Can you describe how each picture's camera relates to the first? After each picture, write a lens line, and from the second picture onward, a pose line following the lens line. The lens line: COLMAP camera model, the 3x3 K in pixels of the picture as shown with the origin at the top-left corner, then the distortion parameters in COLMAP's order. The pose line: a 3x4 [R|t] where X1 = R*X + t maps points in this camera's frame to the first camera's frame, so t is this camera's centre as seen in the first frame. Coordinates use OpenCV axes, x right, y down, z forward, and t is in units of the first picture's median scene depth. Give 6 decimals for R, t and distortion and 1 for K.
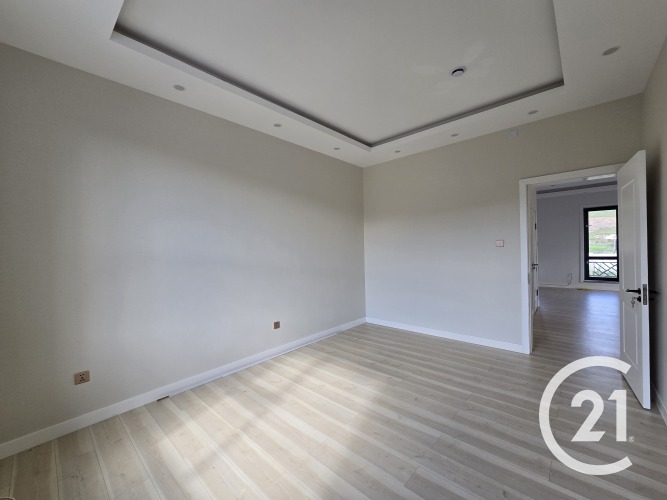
lens RADIAL K [[272.6, 0, 321.4], [0, 272.6, 249.9], [0, 0, 1]] dist [-0.006834, -0.000989]
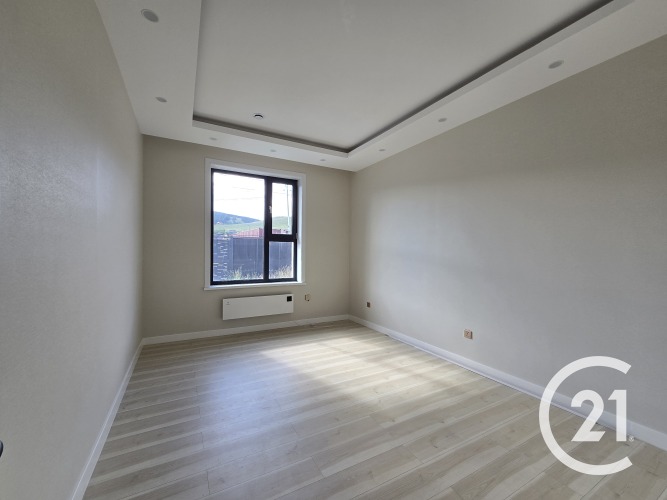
lens RADIAL K [[272.6, 0, 332.5], [0, 272.6, 248.8], [0, 0, 1]] dist [-0.006834, -0.000989]
pose [[-0.300570, 0.019893, -0.953552, 1.018586], [-0.000593, 0.999778, 0.021044, -0.025044], [0.953759, 0.006891, -0.300492, 1.067194]]
